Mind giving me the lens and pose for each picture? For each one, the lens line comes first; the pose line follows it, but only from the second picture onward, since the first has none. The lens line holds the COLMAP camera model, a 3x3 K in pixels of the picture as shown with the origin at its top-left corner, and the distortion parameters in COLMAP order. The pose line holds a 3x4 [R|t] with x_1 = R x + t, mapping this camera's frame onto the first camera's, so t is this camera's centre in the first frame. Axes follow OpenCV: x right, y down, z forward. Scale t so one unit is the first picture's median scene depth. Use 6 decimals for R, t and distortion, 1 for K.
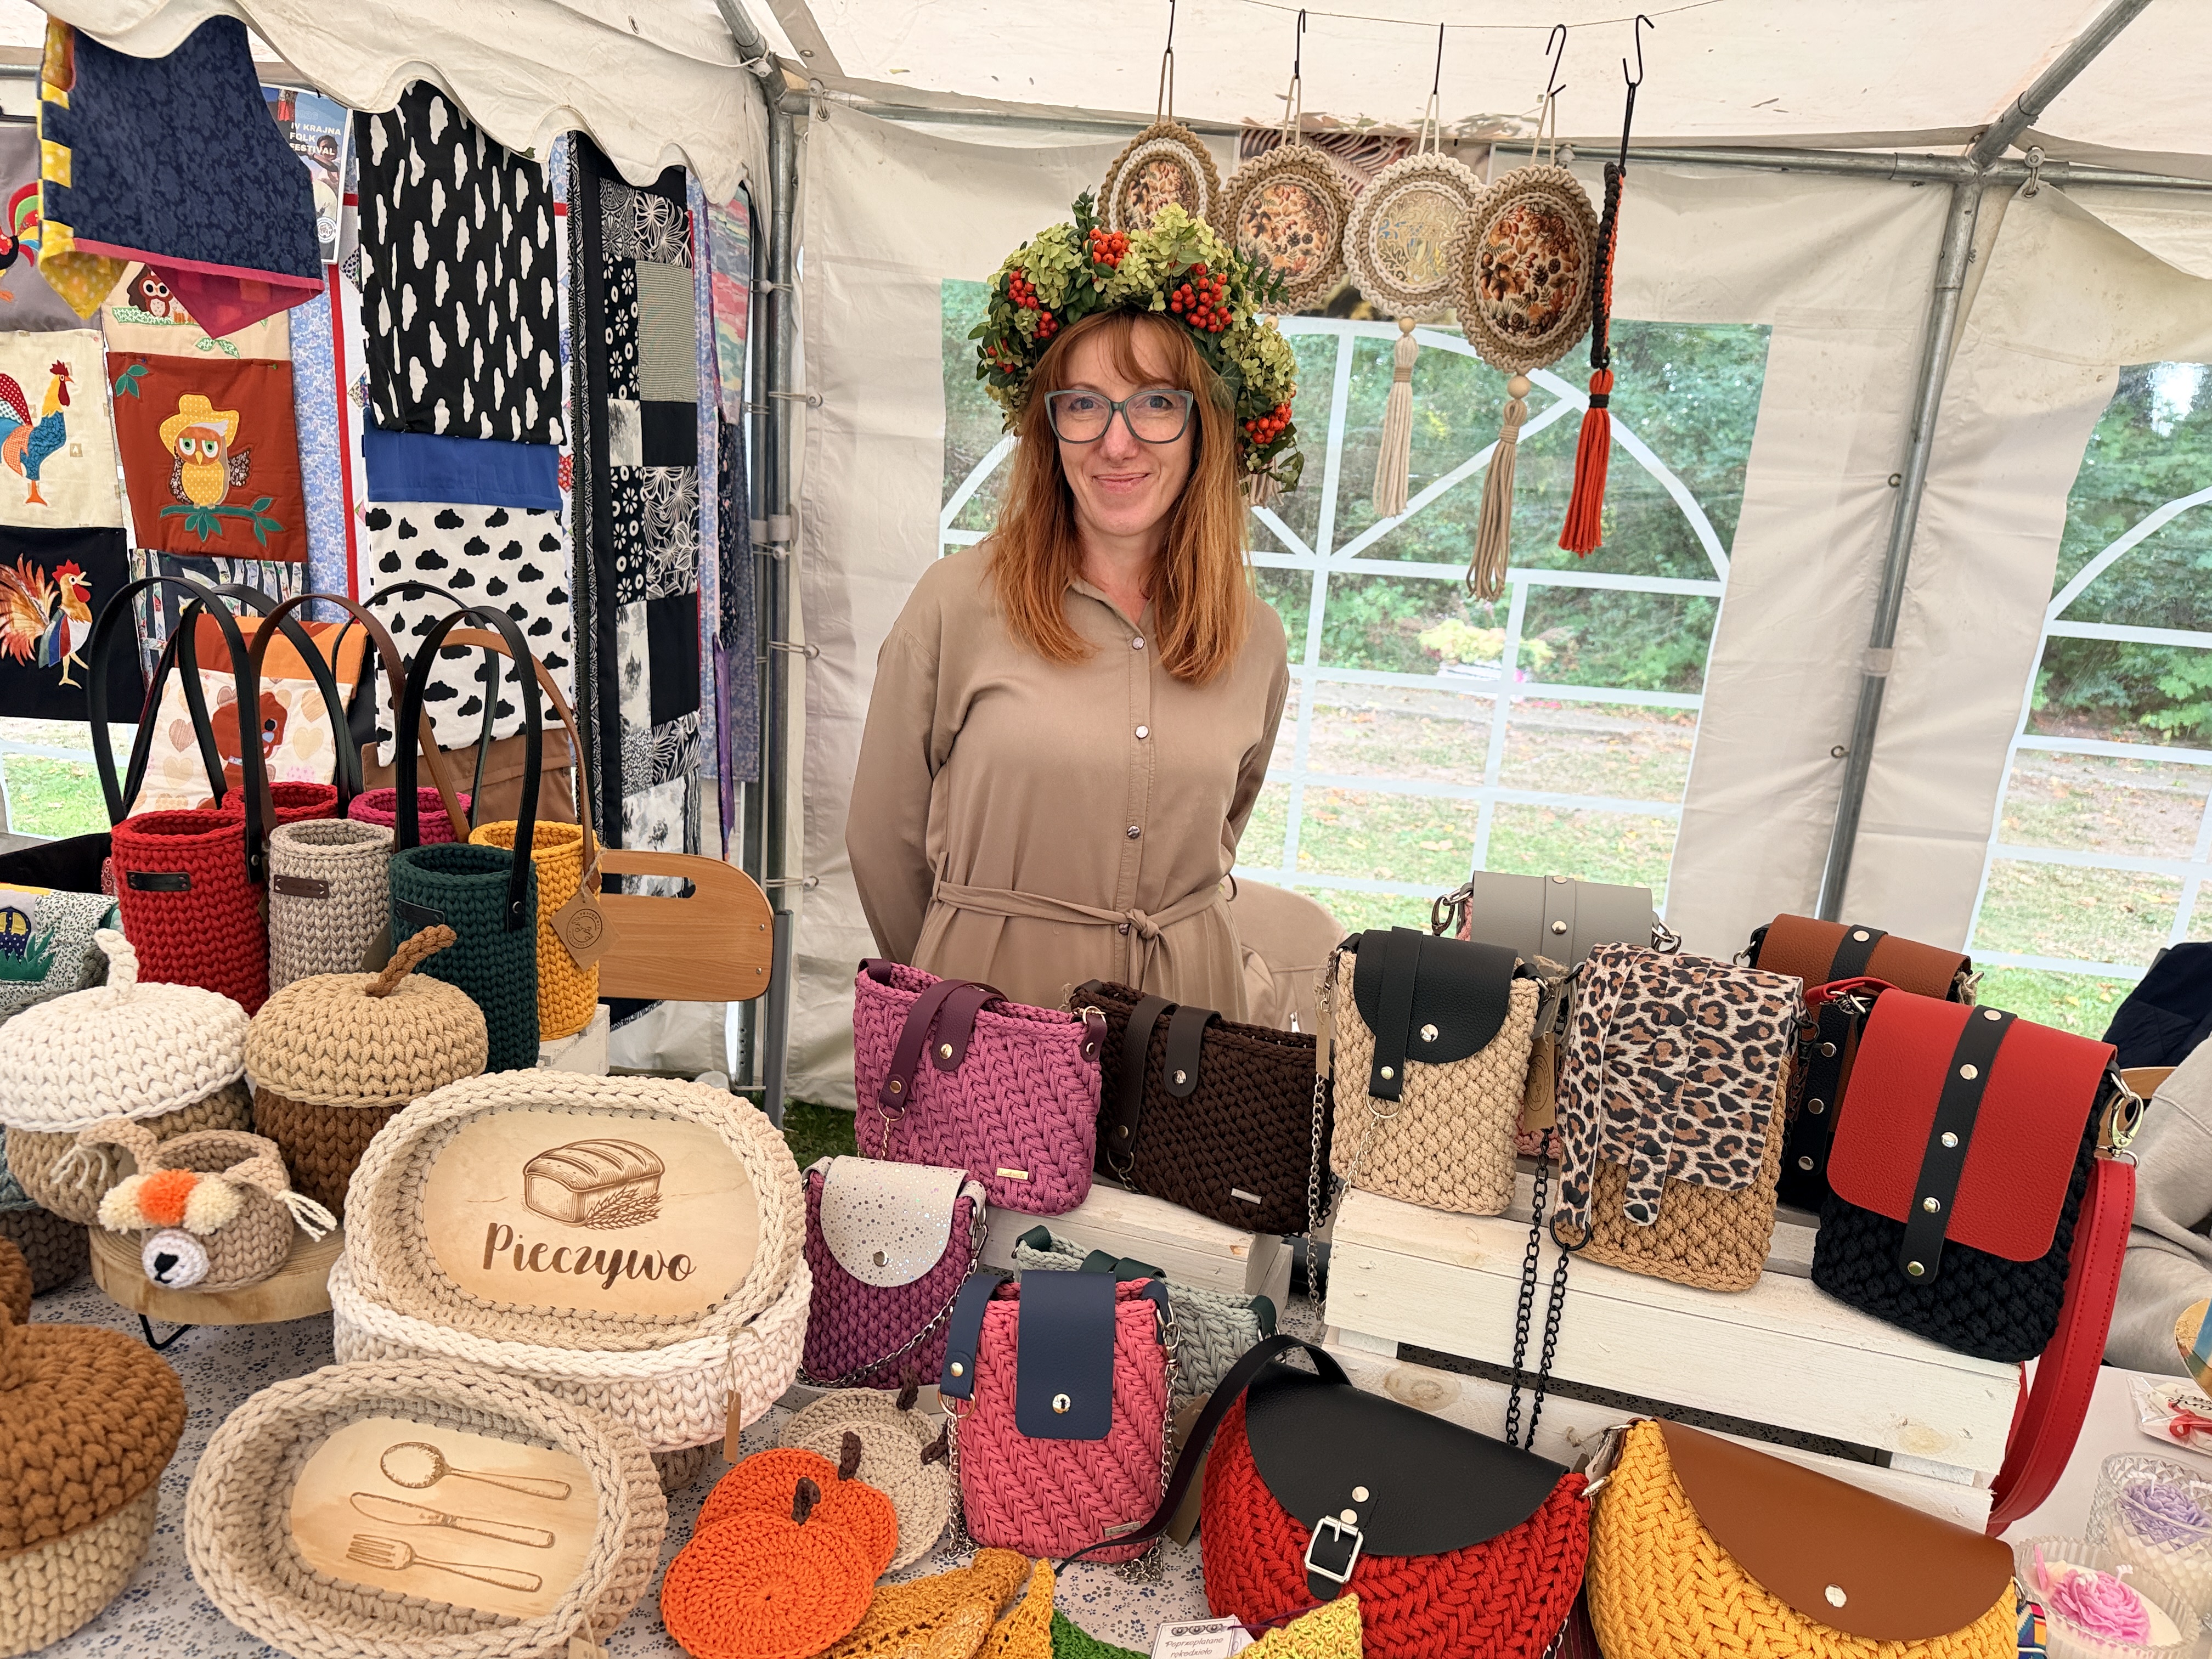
lens RADIAL K [[1533.0, 0, 1105.3], [0, 1533.0, 840.5], [0, 0, 1]] dist [0.007102, 0.002451]
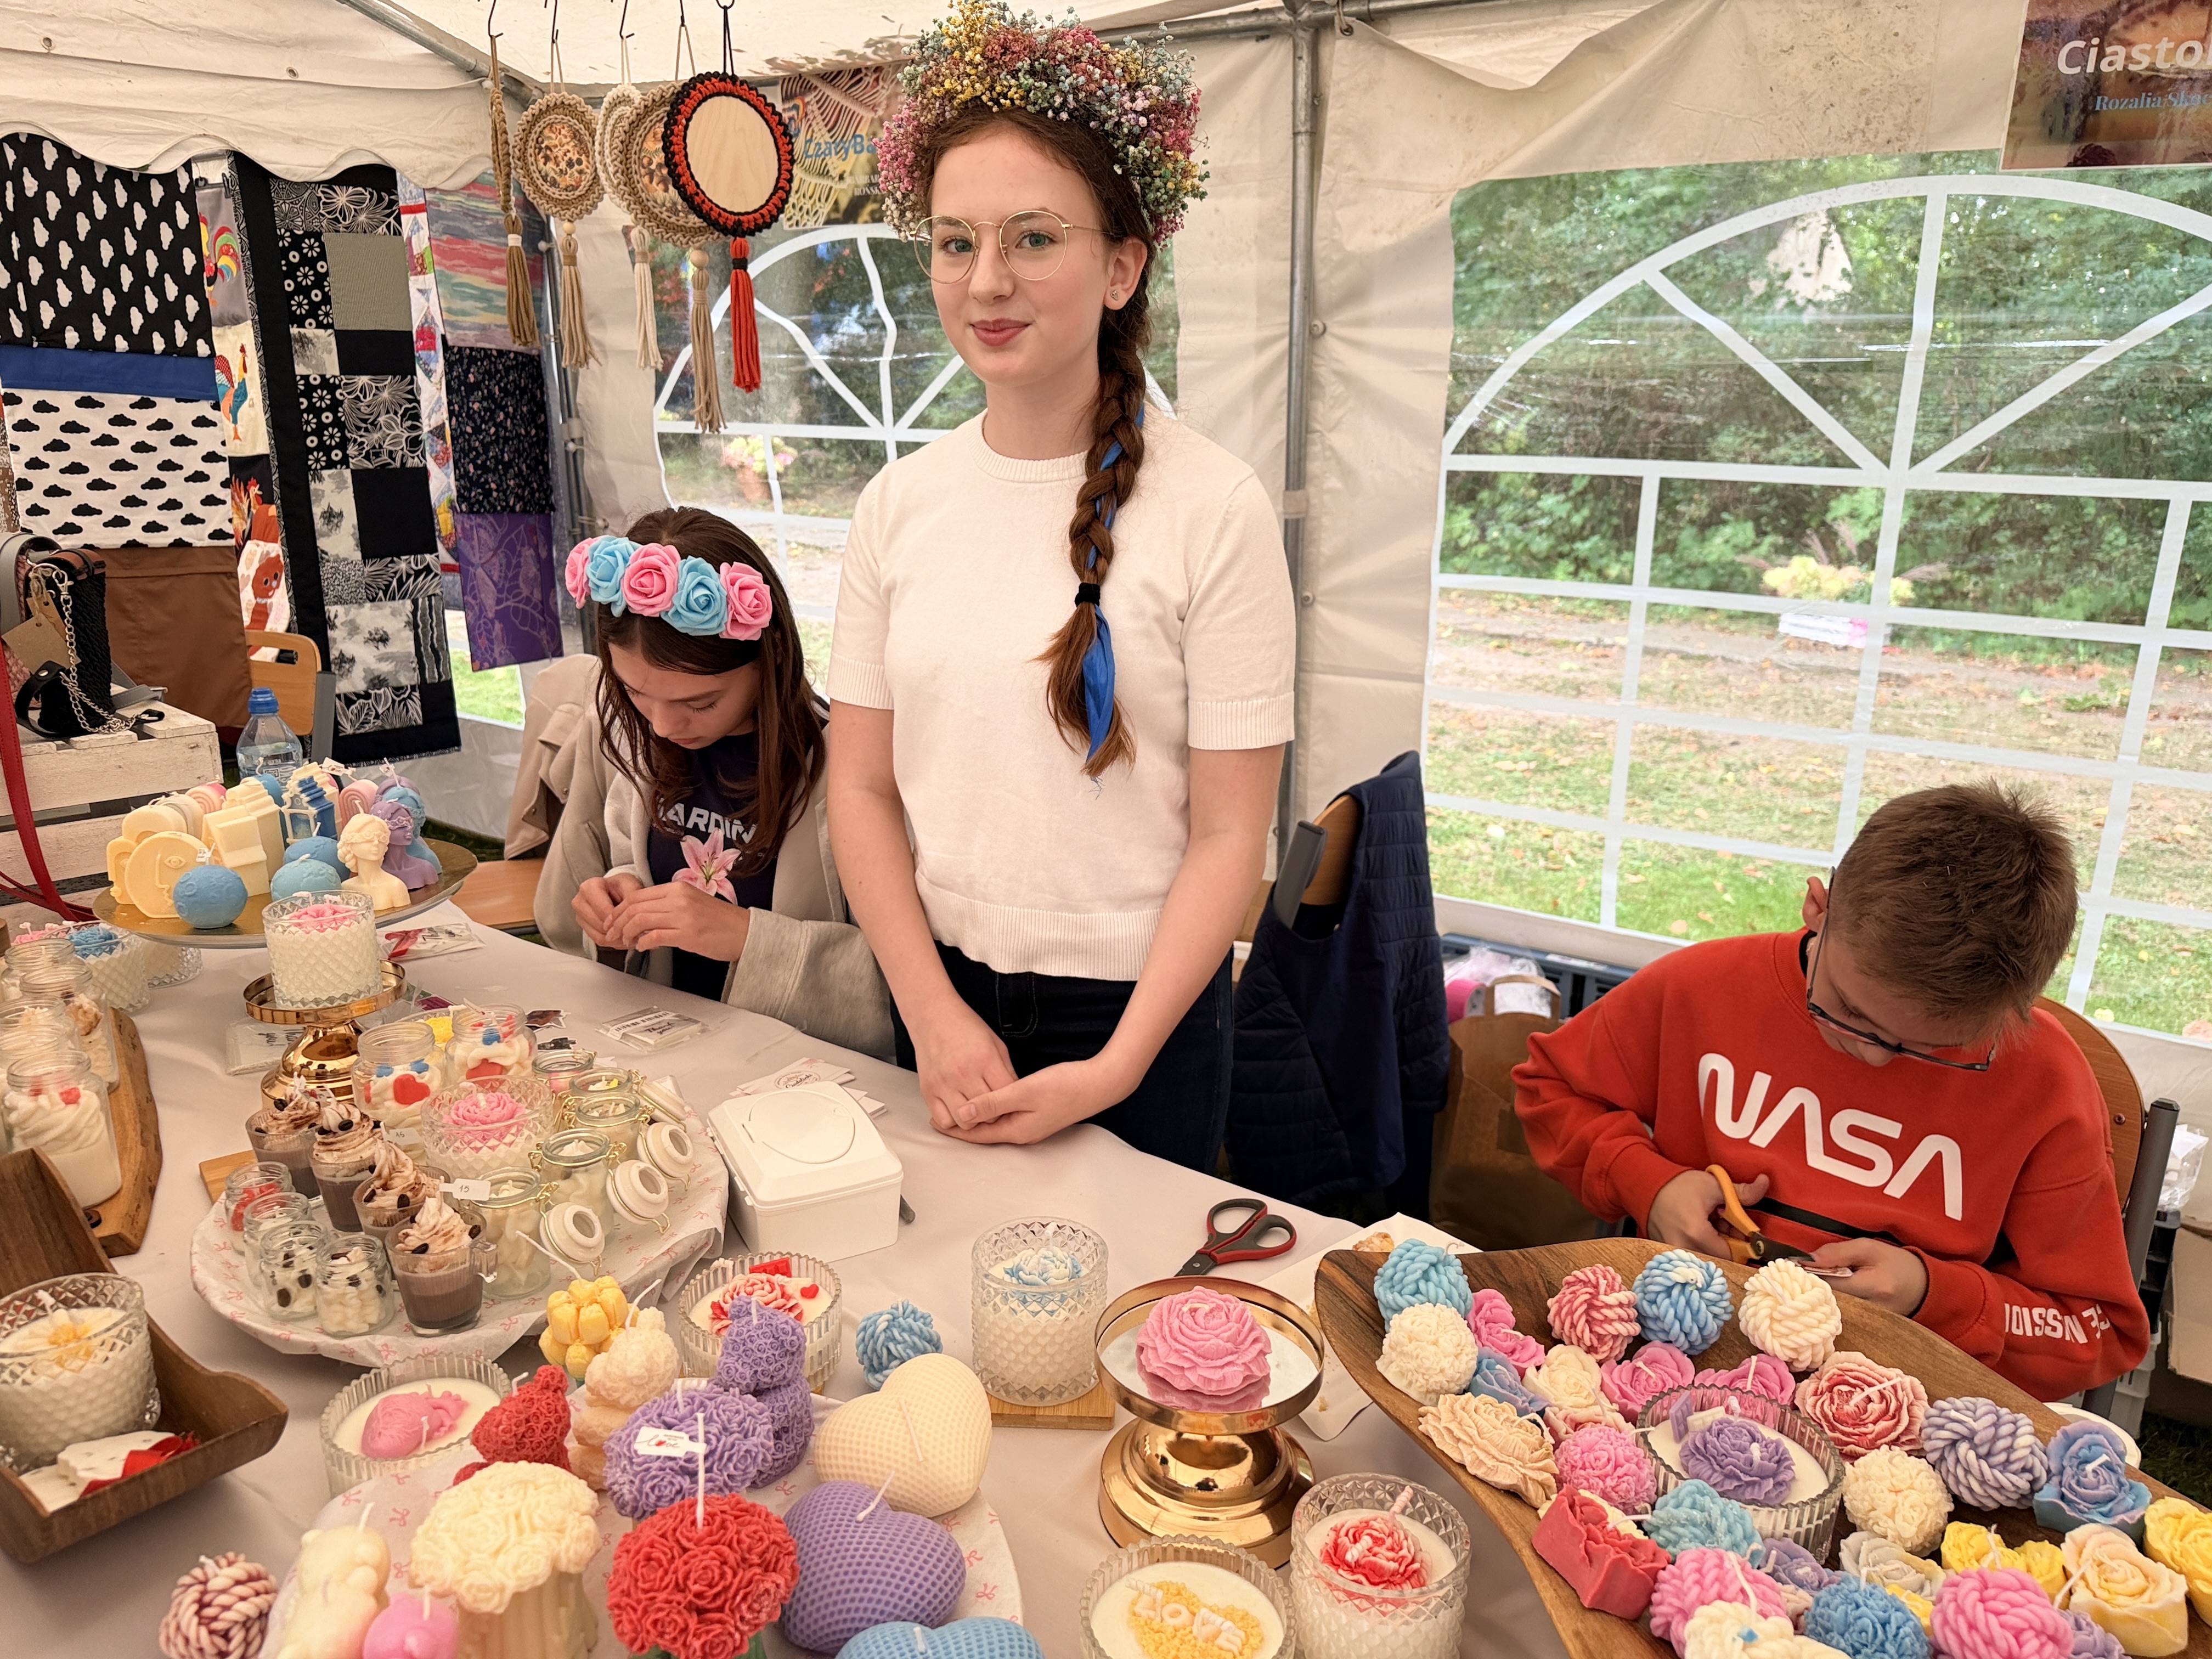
lens RADIAL K [[1537.5, 0, 1107.9], [0, 1537.5, 826.8], [0, 0, 1]] dist [-0.001862, 0.002149]
pose [[0.898352, 0.065159, -0.434416, 1.172739], [-0.065830, 0.997739, 0.013519, 0.132900], [0.434315, 0.016453, 0.900611, 0.018189]]
